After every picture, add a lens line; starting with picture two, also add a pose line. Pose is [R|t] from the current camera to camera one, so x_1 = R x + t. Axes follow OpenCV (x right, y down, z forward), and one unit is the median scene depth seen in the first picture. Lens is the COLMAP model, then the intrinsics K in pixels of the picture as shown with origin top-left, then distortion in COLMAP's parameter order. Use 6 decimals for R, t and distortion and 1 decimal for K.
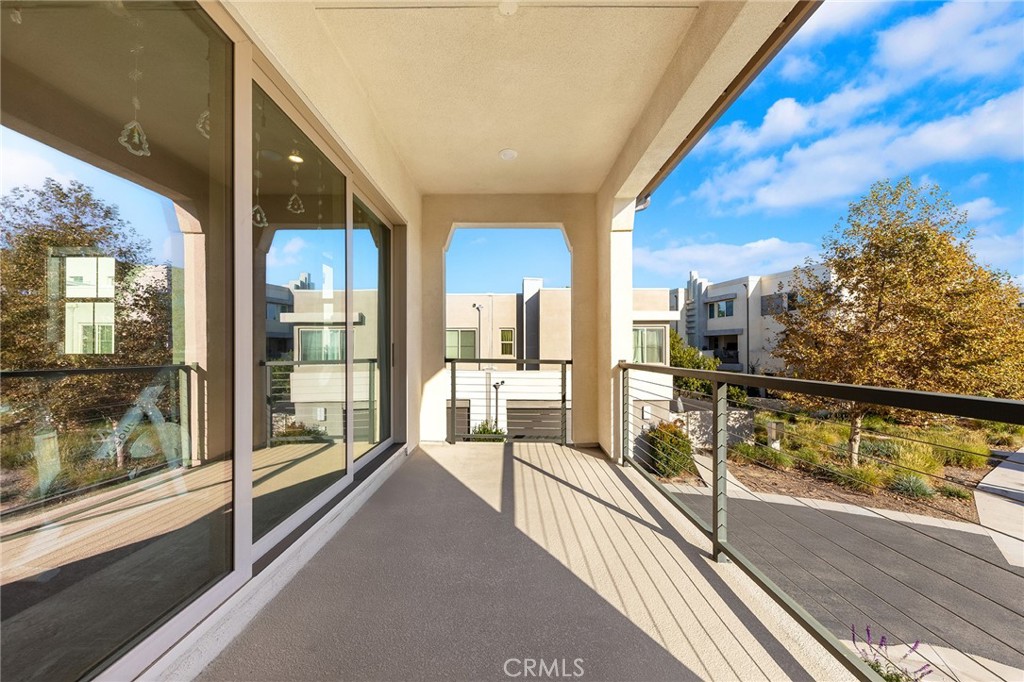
lens RADIAL K [[352.3, 0, 504.8], [0, 352.3, 349.7], [0, 0, 1]] dist [0.006721, -0.000093]
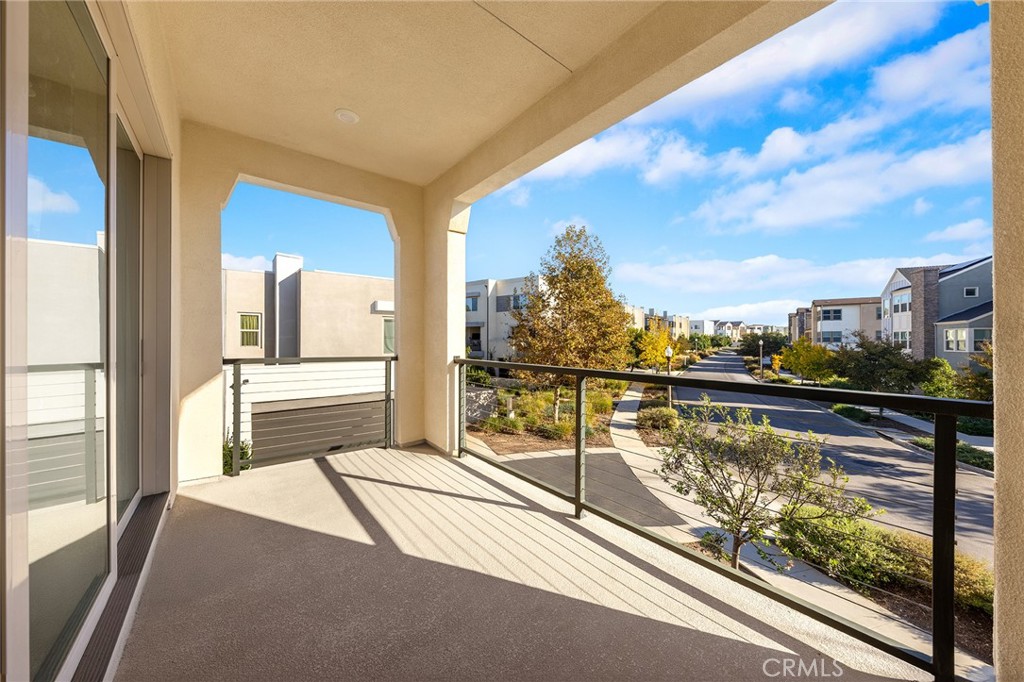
lens RADIAL K [[352.3, 0, 505.4], [0, 352.3, 338.2], [0, 0, 1]] dist [0.006721, -0.000093]
pose [[0.780622, 0.003603, 0.624993, -0.062563], [-0.003462, 0.999993, -0.001440, -0.006697], [-0.624994, -0.001039, 0.780629, 0.029588]]
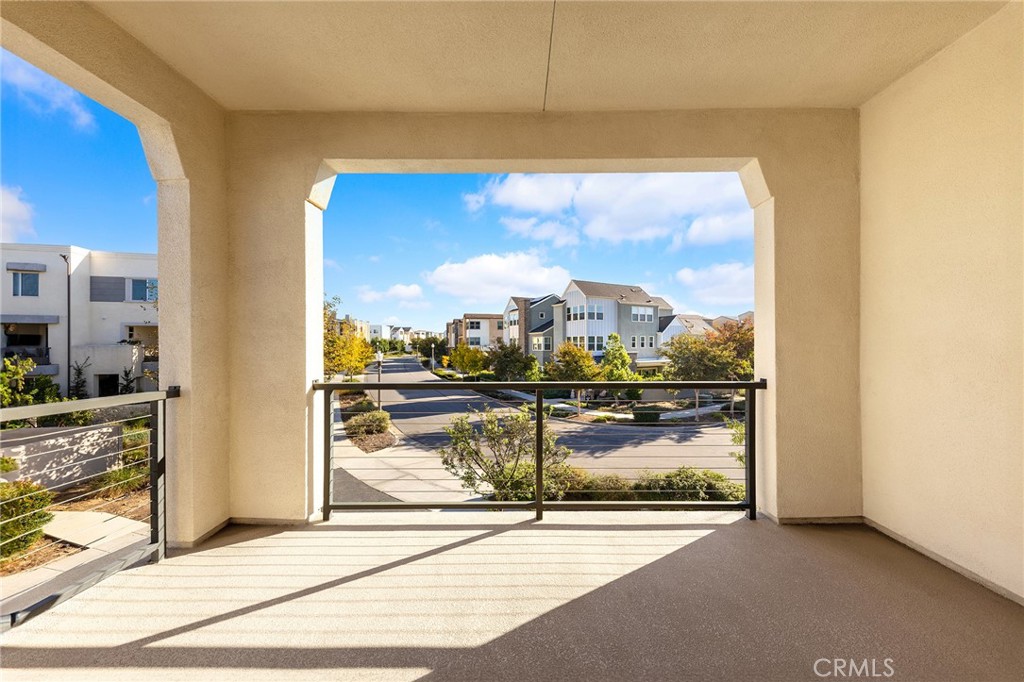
lens RADIAL K [[352.3, 0, 512.9], [0, 352.3, 341.3], [0, 0, 1]] dist [0.006721, -0.000093]
pose [[0.005307, 0.003755, 0.999979, -0.123315], [-0.000069, 0.999993, -0.003754, -0.014447], [-0.999986, -0.000049, 0.005307, 0.176853]]
